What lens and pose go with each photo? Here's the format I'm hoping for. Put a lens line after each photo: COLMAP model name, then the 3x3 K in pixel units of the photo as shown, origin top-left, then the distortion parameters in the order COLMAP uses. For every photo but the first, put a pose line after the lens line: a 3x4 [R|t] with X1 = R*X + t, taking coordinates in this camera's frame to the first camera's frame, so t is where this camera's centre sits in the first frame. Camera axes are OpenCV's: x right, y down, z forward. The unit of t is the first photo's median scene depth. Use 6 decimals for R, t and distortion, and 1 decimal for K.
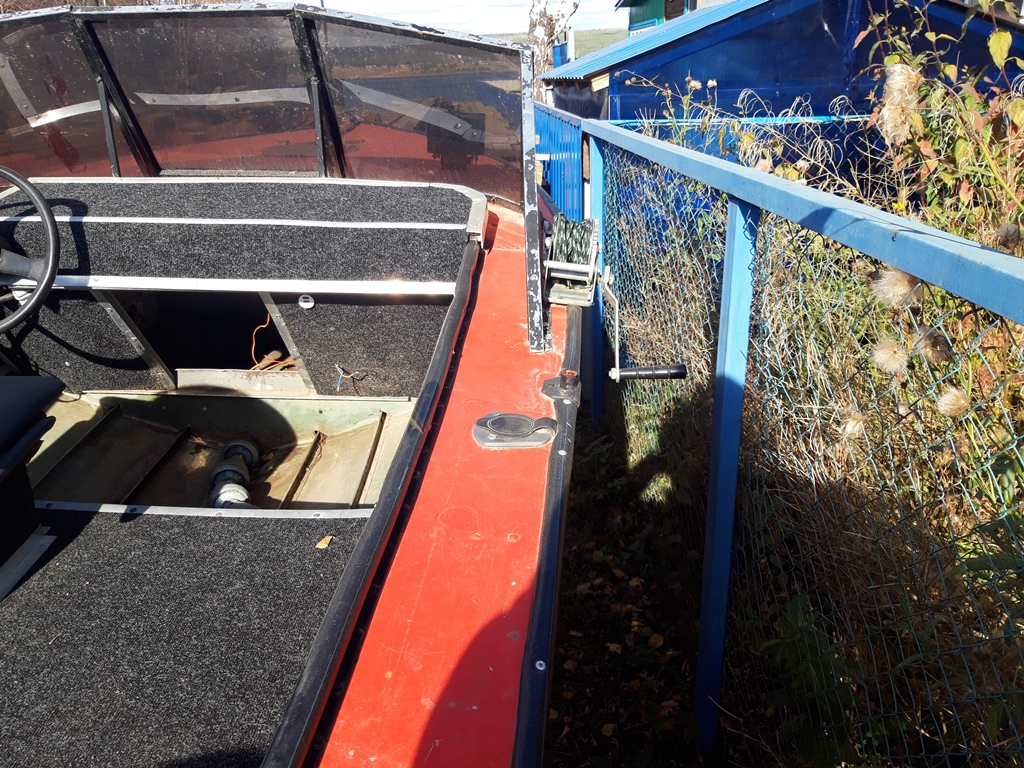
lens RADIAL K [[782.0, 0, 490.0], [0, 782.0, 383.0], [0, 0, 1]] dist [0.068026, -0.137482]
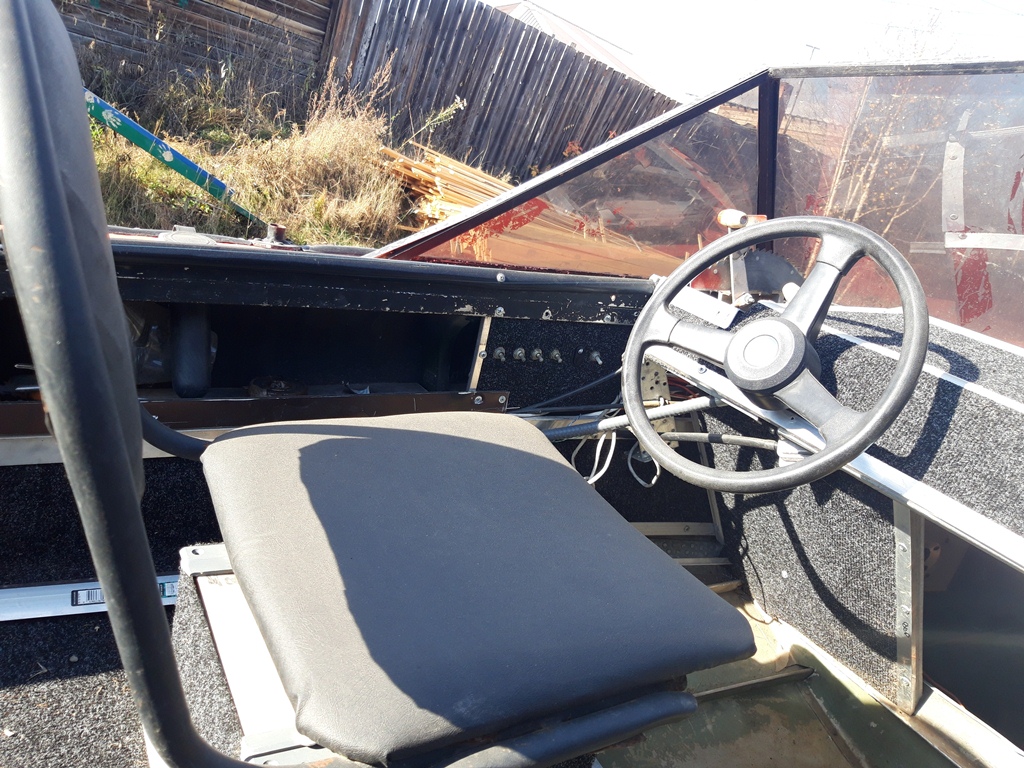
lens RADIAL K [[824.4, 0, 481.1], [0, 824.4, 379.8], [0, 0, 1]] dist [0.077224, -0.160666]
pose [[0.516267, 0.378150, -0.768421, -0.235558], [-0.561722, 0.826801, 0.029484, -0.041522], [0.646481, 0.416417, 0.639265, 0.396207]]
